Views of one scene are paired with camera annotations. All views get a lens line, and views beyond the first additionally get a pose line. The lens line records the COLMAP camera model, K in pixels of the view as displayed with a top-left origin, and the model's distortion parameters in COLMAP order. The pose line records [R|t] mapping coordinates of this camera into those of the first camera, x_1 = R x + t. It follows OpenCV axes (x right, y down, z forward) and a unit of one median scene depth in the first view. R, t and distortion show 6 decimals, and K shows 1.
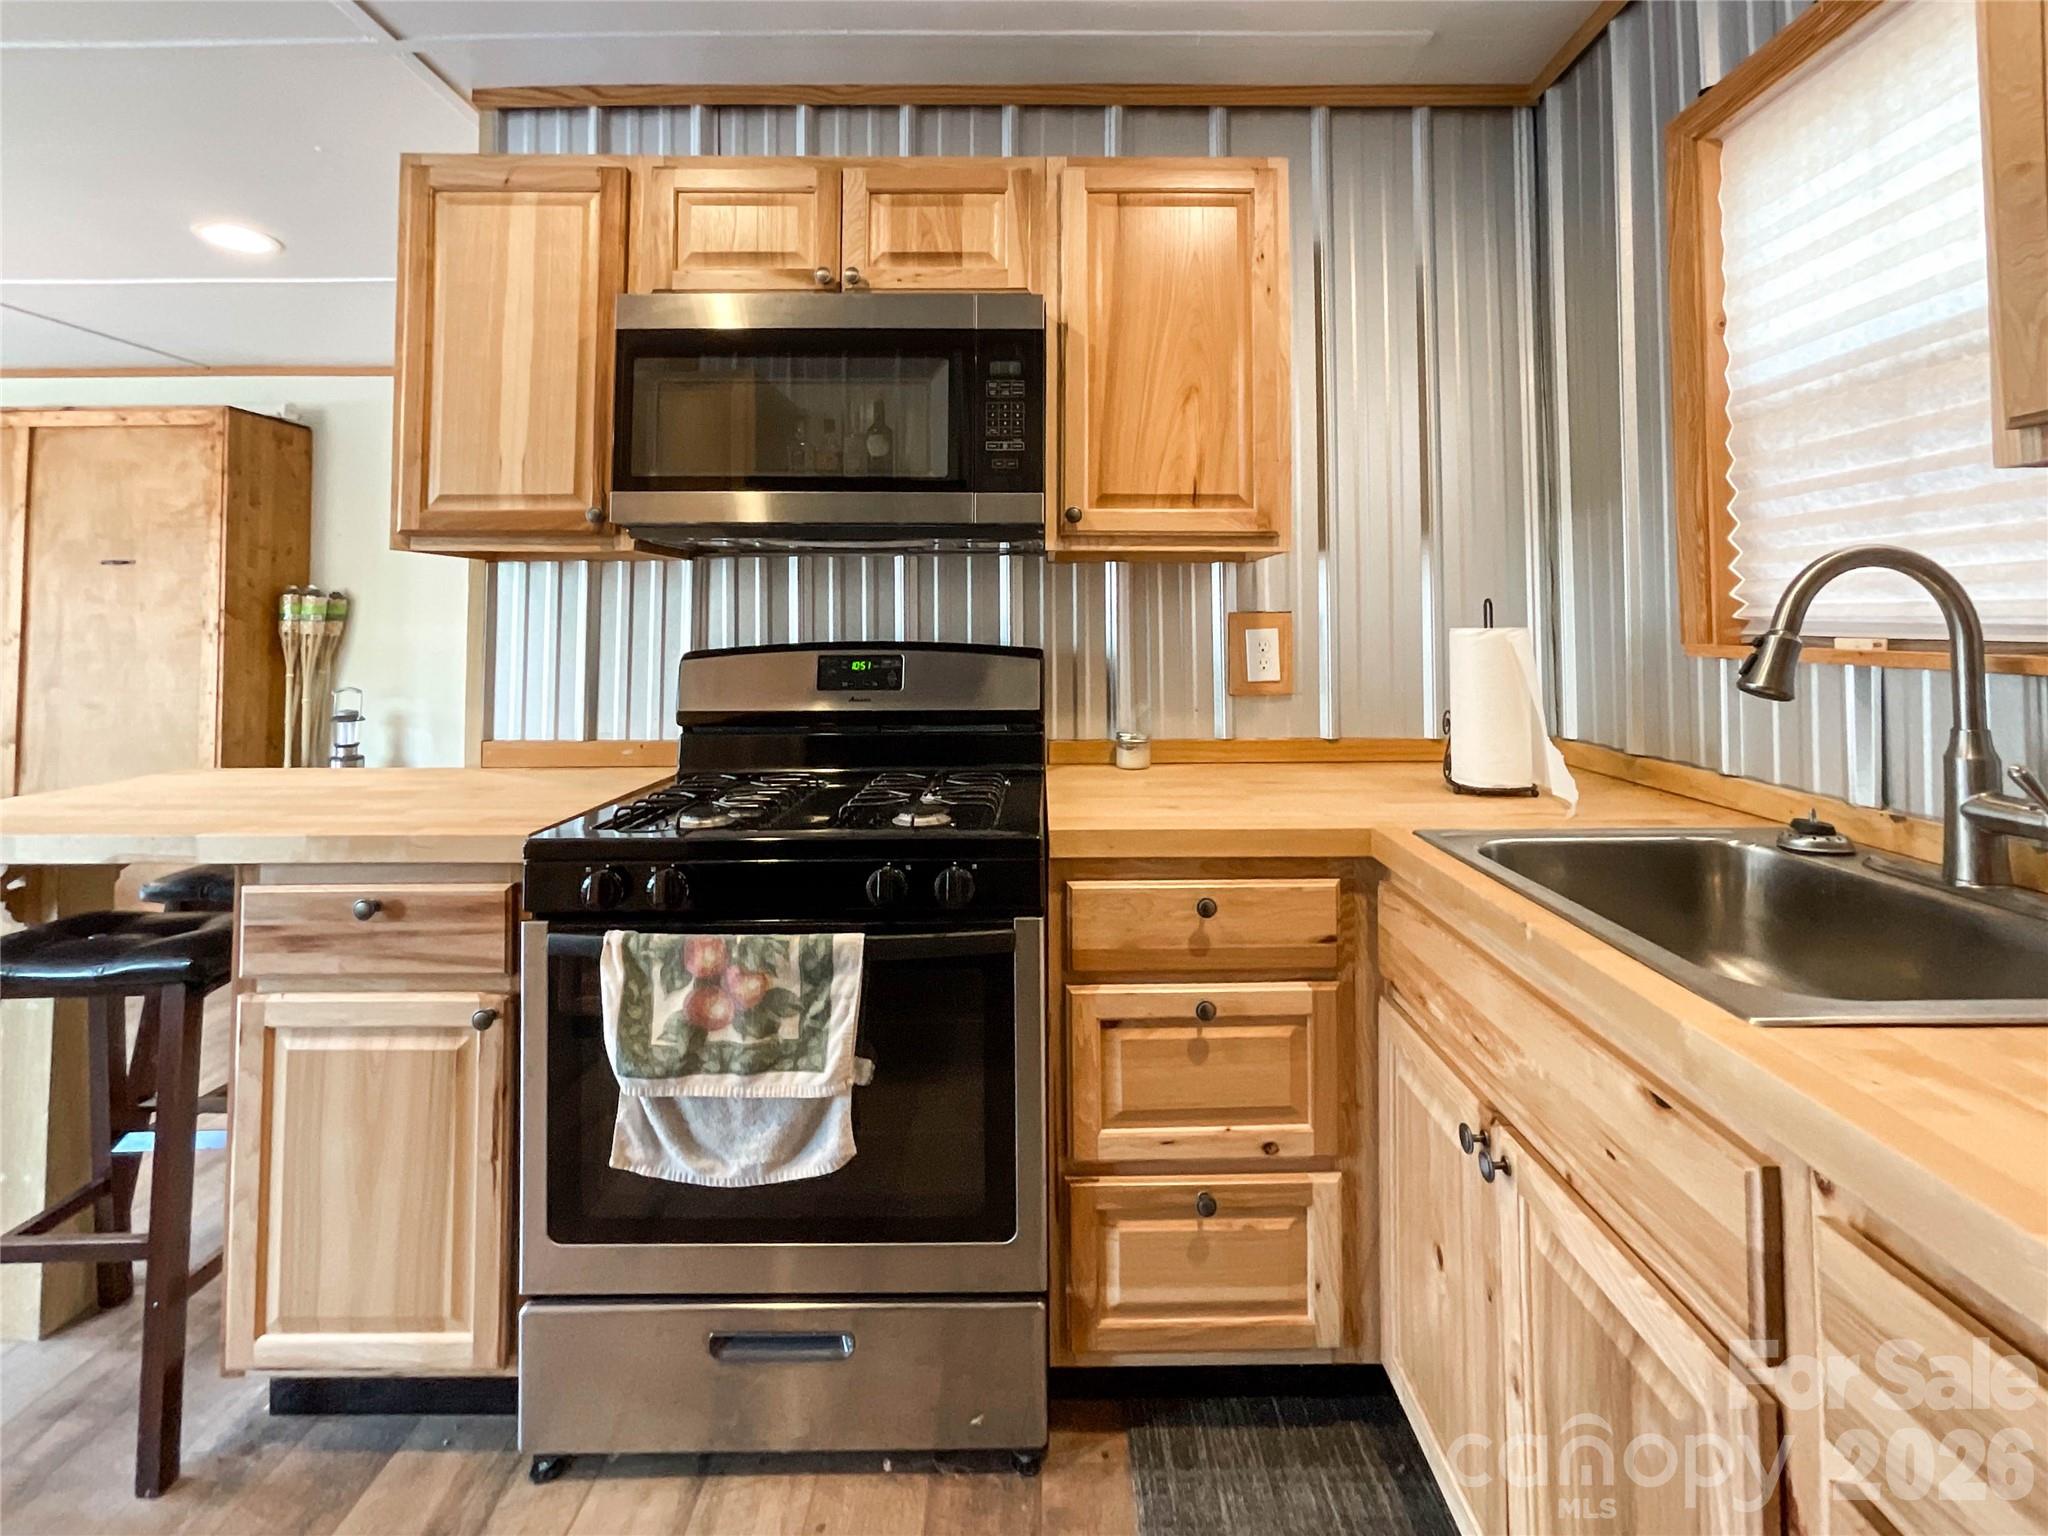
lens RADIAL K [[901.0, 0, 1016.6], [0, 901.0, 587.6], [0, 0, 1]] dist [-0.007073, 0.001598]
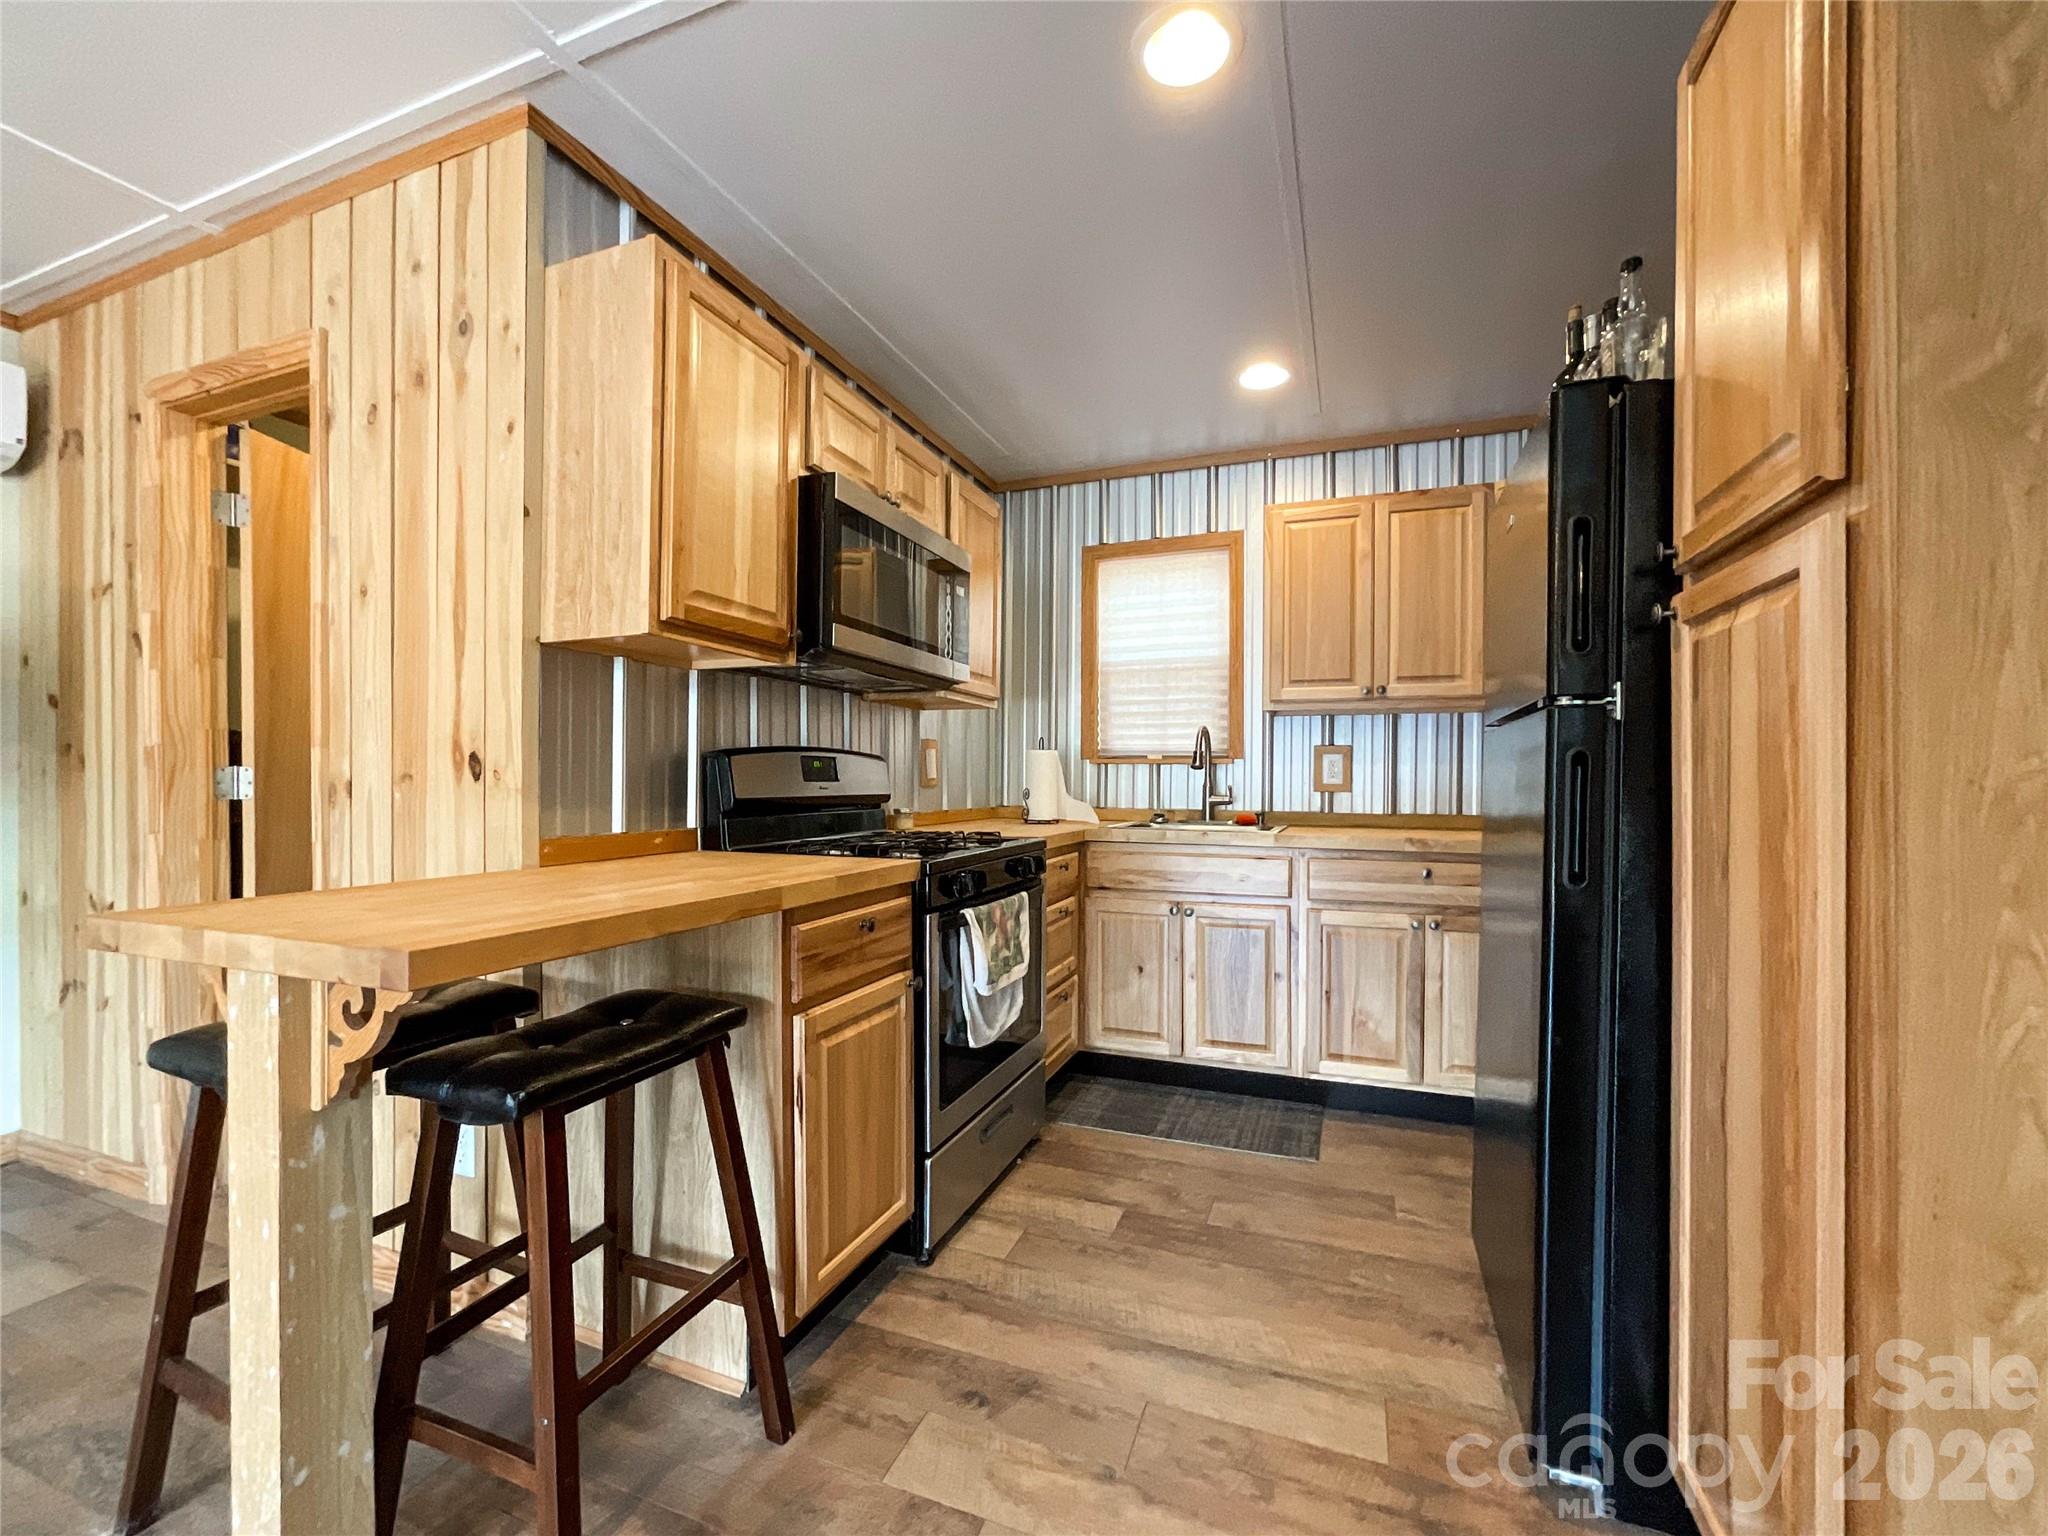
lens RADIAL K [[901.0, 0, 975.4], [0, 901.0, 787.9], [0, 0, 1]] dist [-0.007073, 0.001598]
pose [[0.390633, -0.001821, 0.920545, -1.496566], [-0.043346, 0.998852, 0.020370, 0.093143], [-0.919526, -0.047859, 0.390105, 0.265200]]
